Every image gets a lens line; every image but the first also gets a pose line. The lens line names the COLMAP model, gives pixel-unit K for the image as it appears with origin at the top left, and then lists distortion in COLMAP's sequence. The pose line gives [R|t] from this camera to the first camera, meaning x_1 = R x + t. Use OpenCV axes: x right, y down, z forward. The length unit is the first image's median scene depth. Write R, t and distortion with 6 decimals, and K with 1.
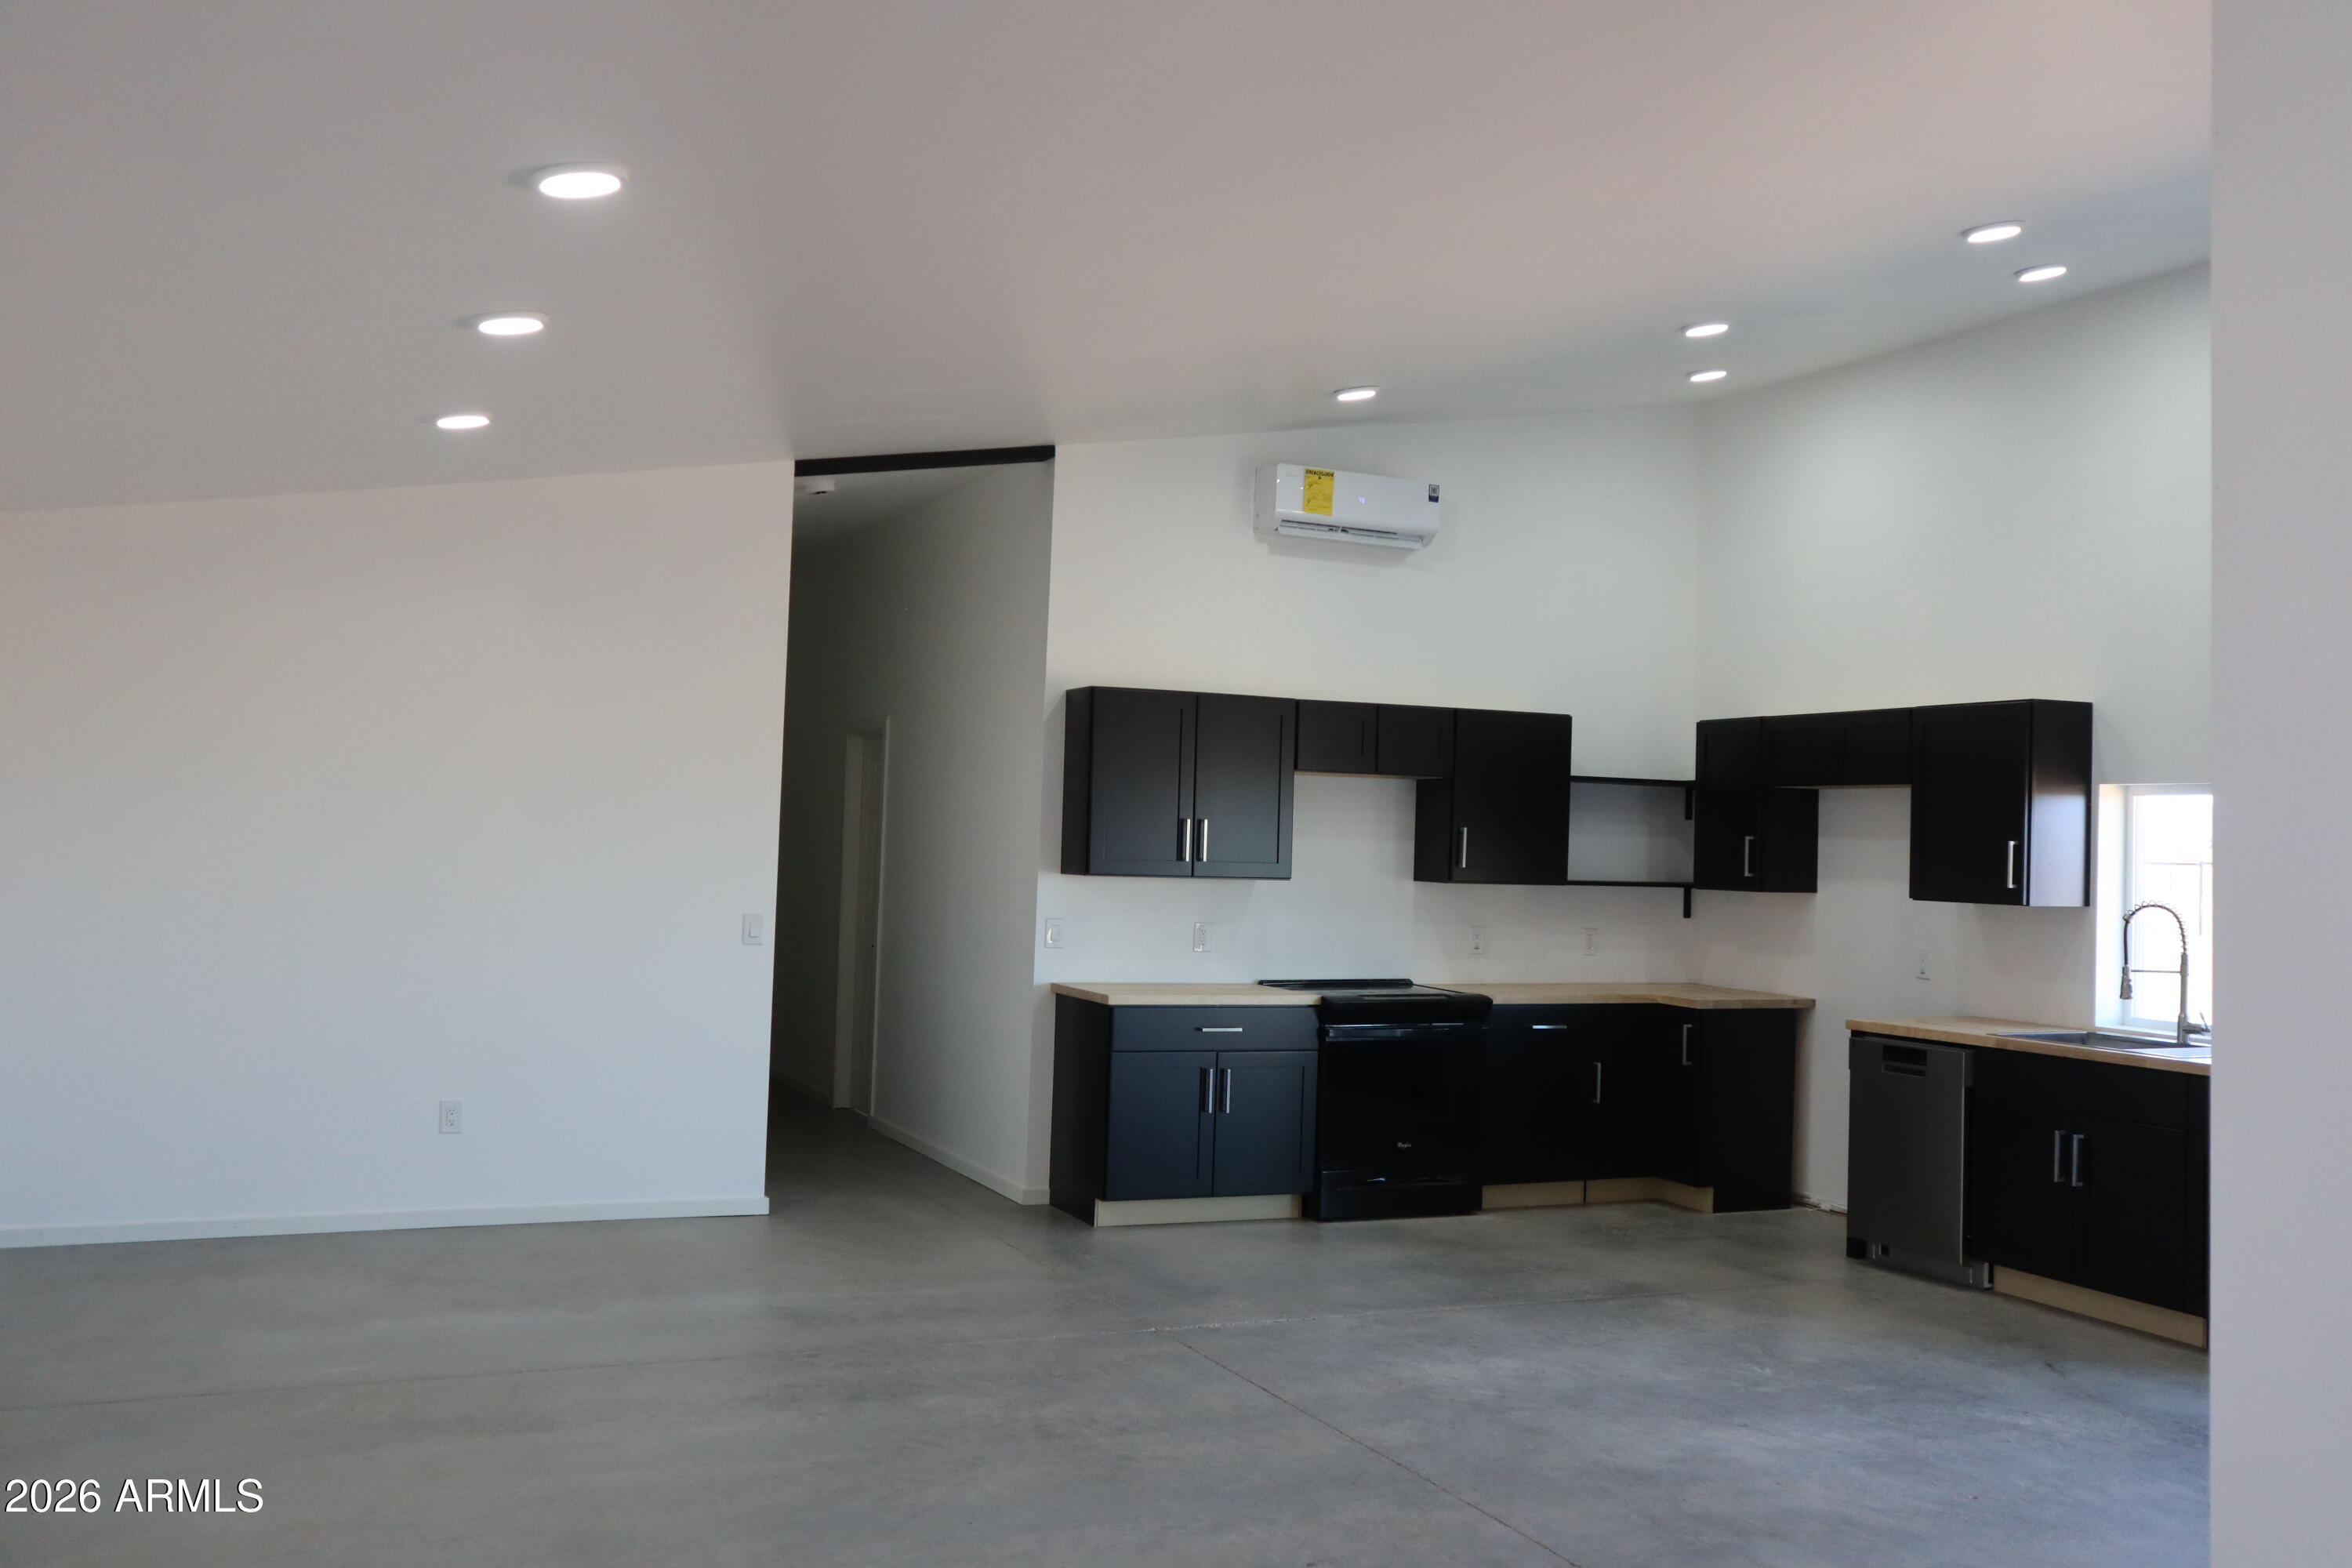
lens RADIAL K [[2134.2, 0, 1208.2], [0, 2134.2, 781.2], [0, 0, 1]] dist [-0.061400, 0.122039]
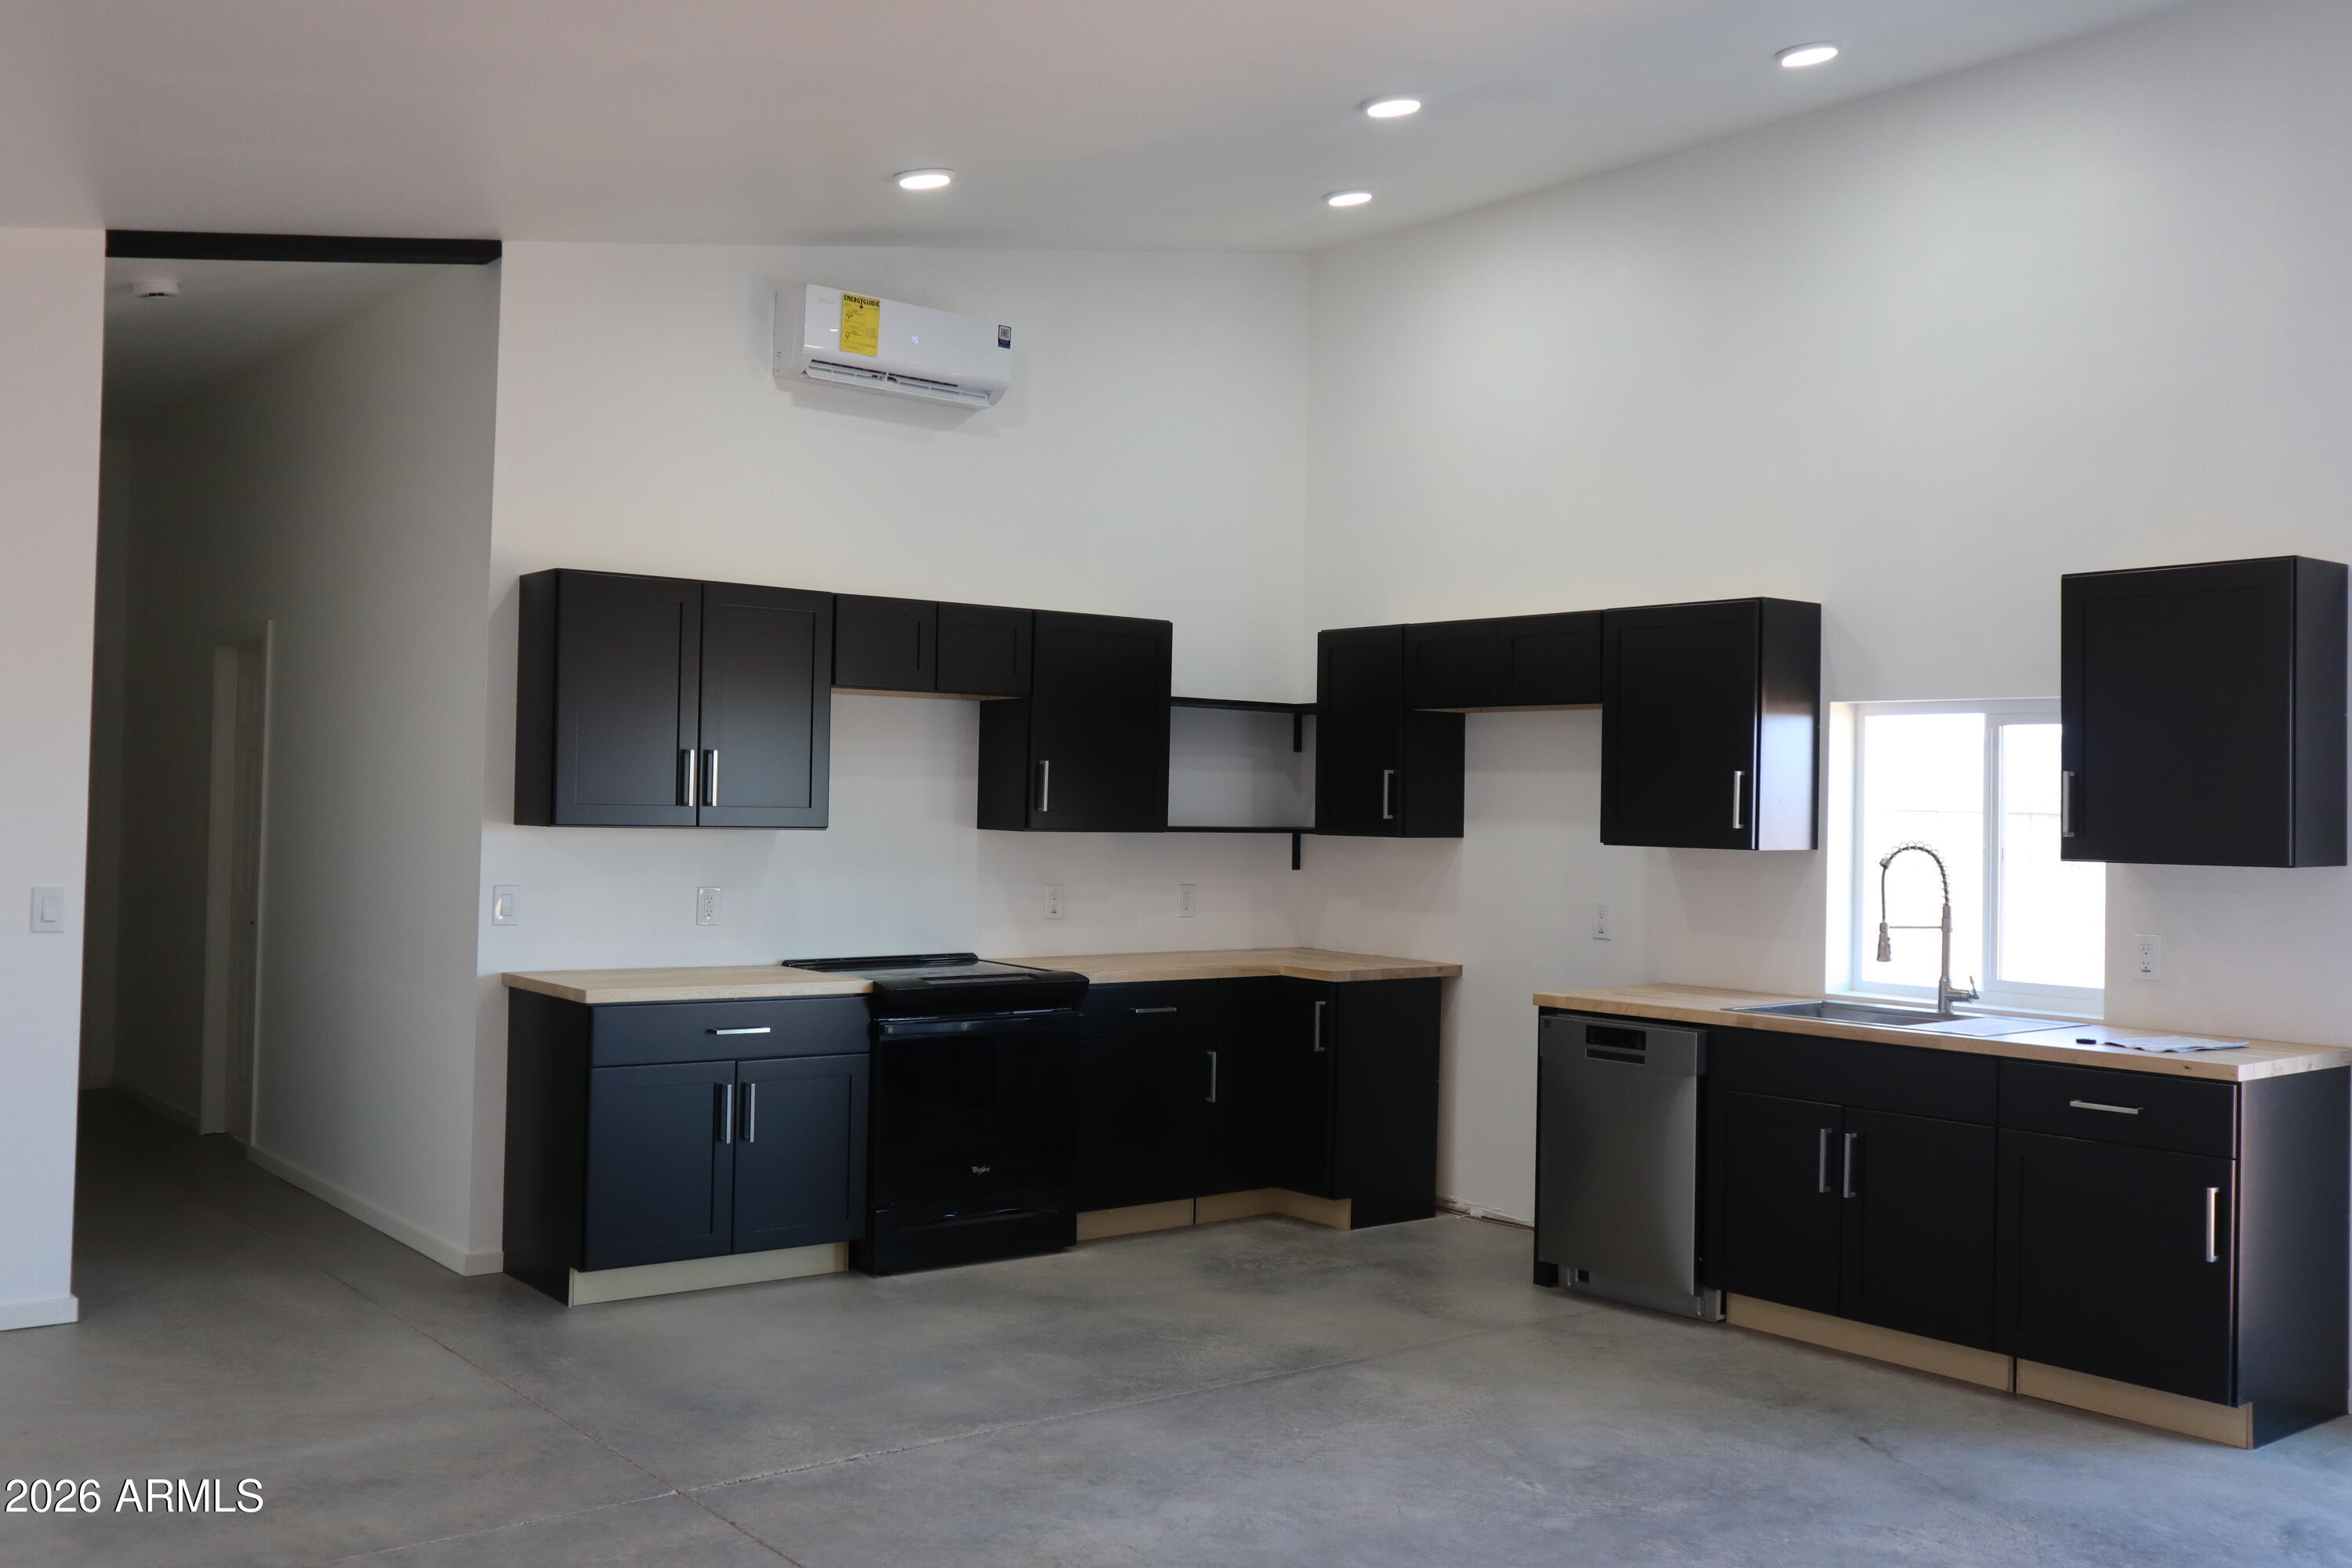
lens RADIAL K [[2134.2, 0, 1208.2], [0, 2134.2, 781.2], [0, 0, 1]] dist [-0.061400, 0.122039]
pose [[0.967498, -0.006874, 0.252785, -0.022775], [0.000891, 0.999717, 0.023775, 0.011272], [-0.252877, -0.022777, 0.967230, 0.233363]]
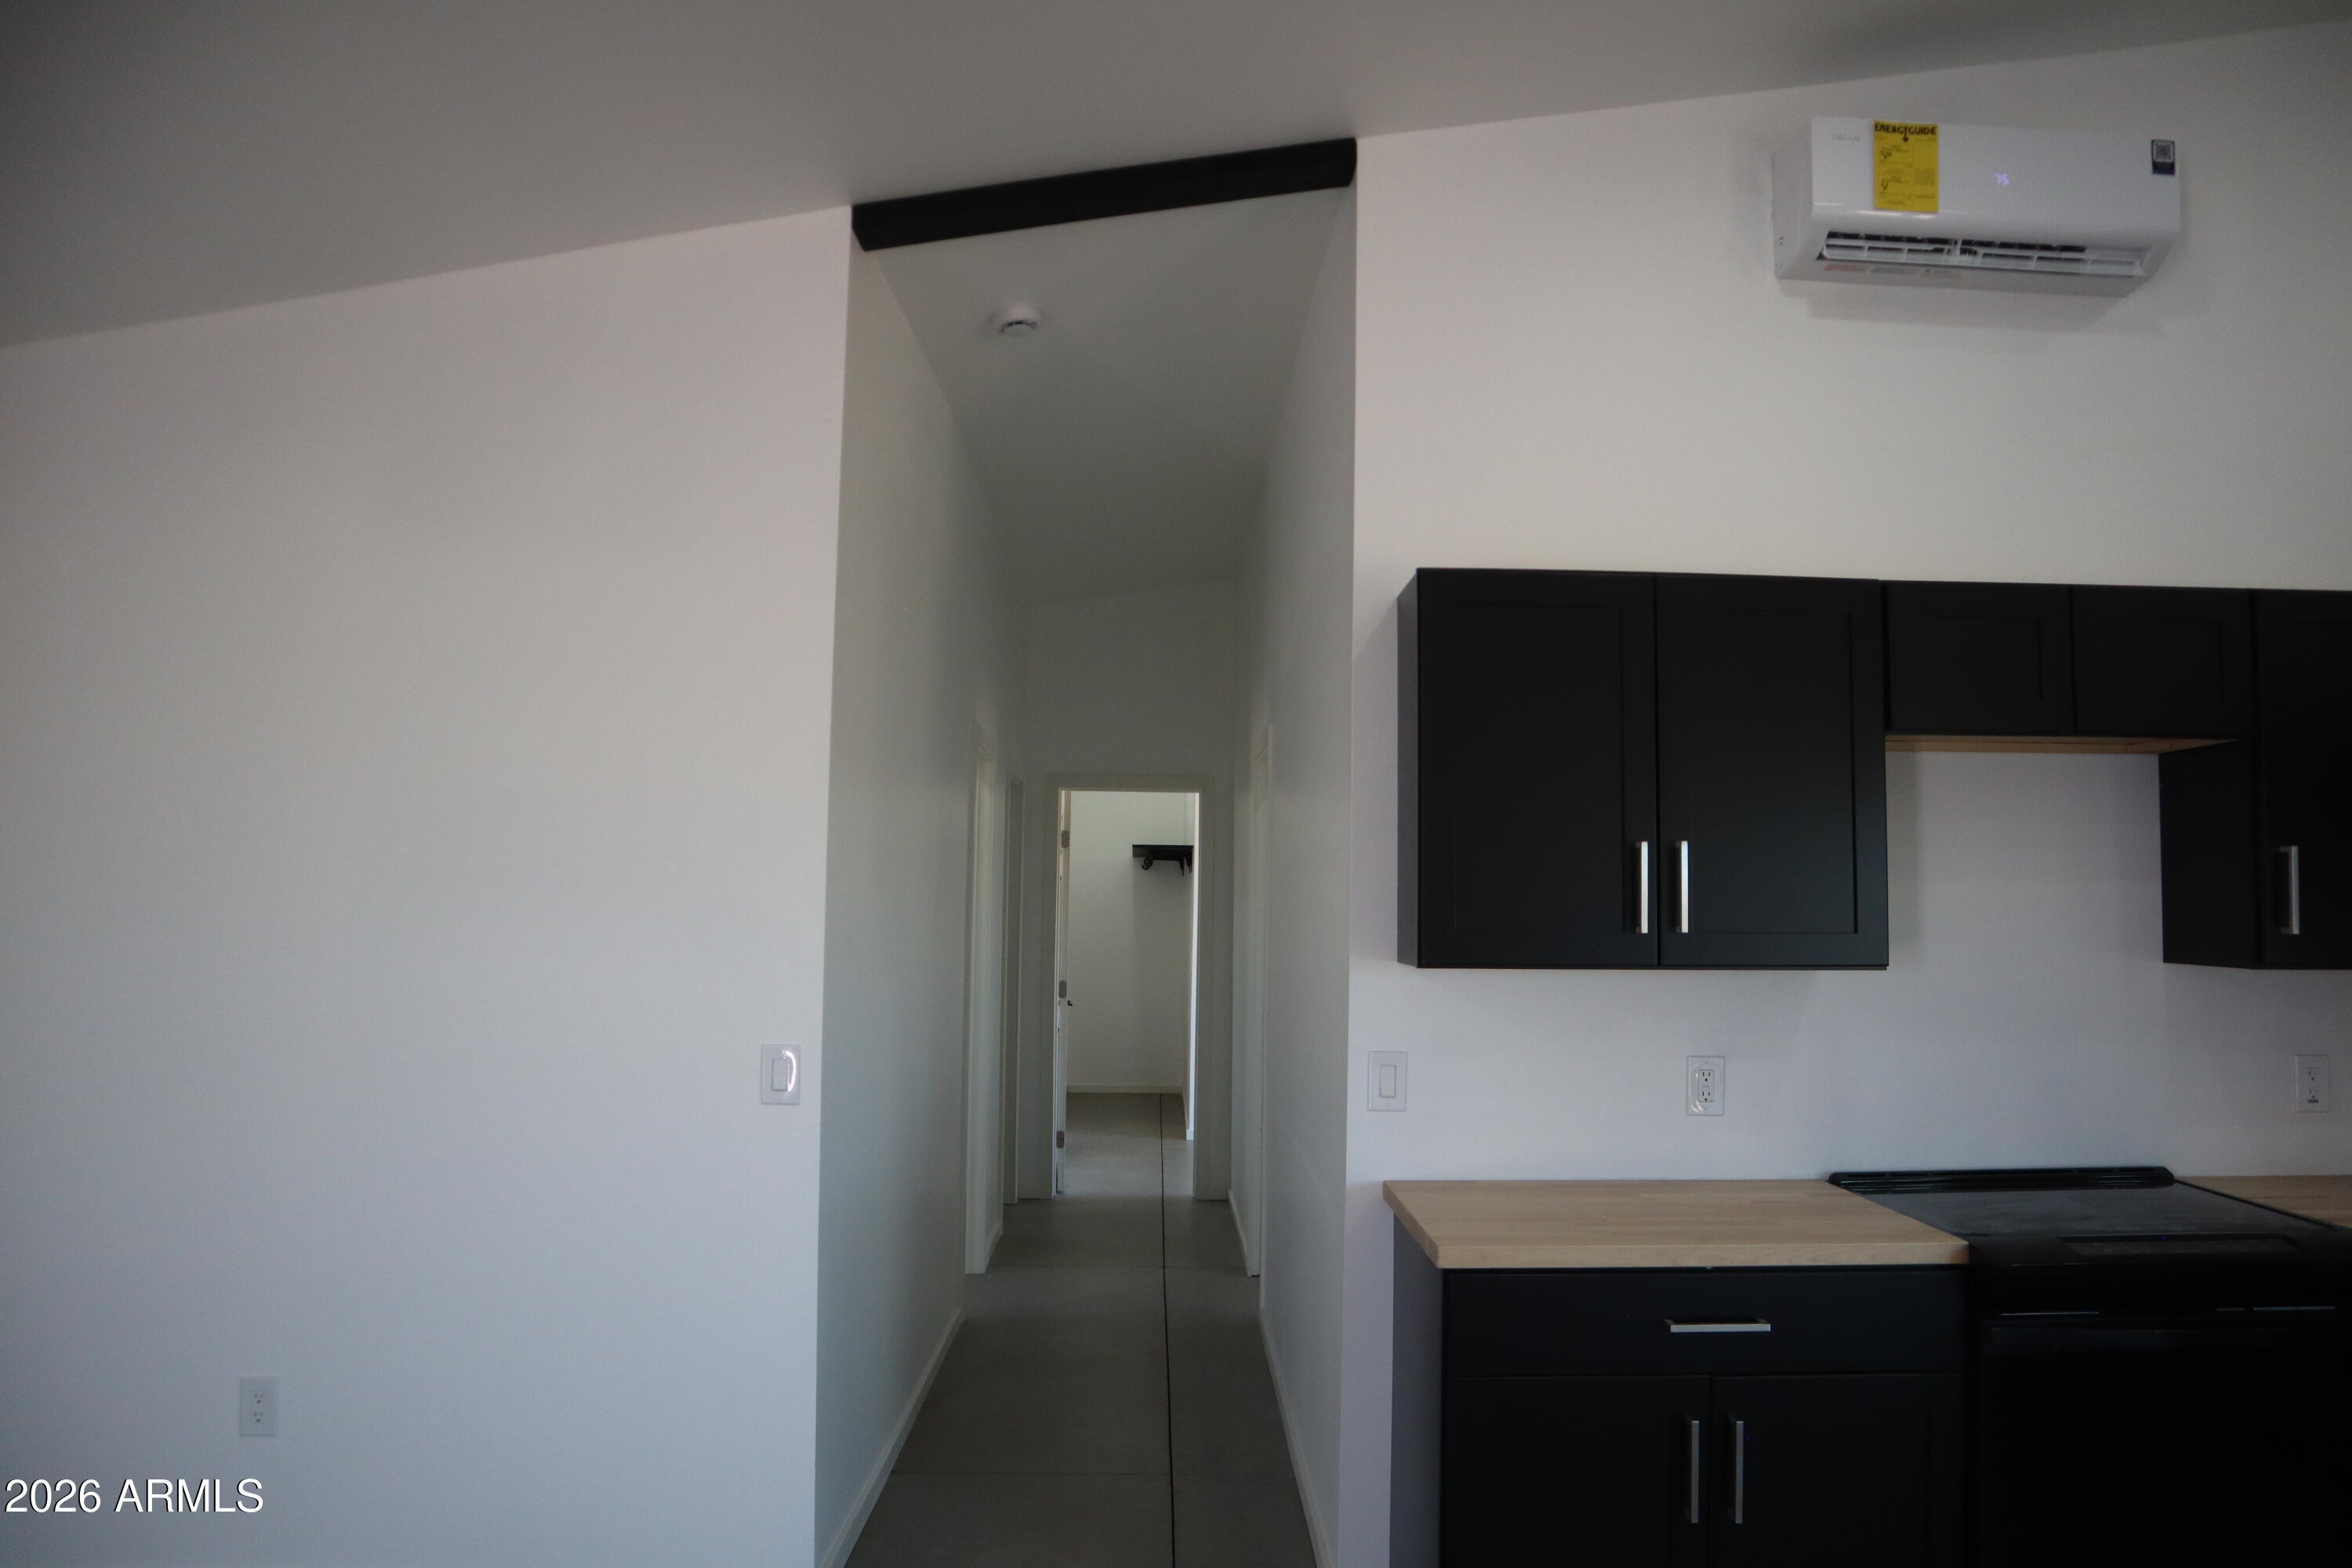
lens RADIAL K [[1691.9, 0, 1176.0], [0, 1691.9, 784.0], [0, 0, 1]] dist [-0.113938, 0.082523]
pose [[0.923632, -0.047100, -0.380374, 0.035594], [0.028653, 0.998129, -0.054016, 0.021732], [0.382207, 0.038992, 0.923254, 0.623774]]
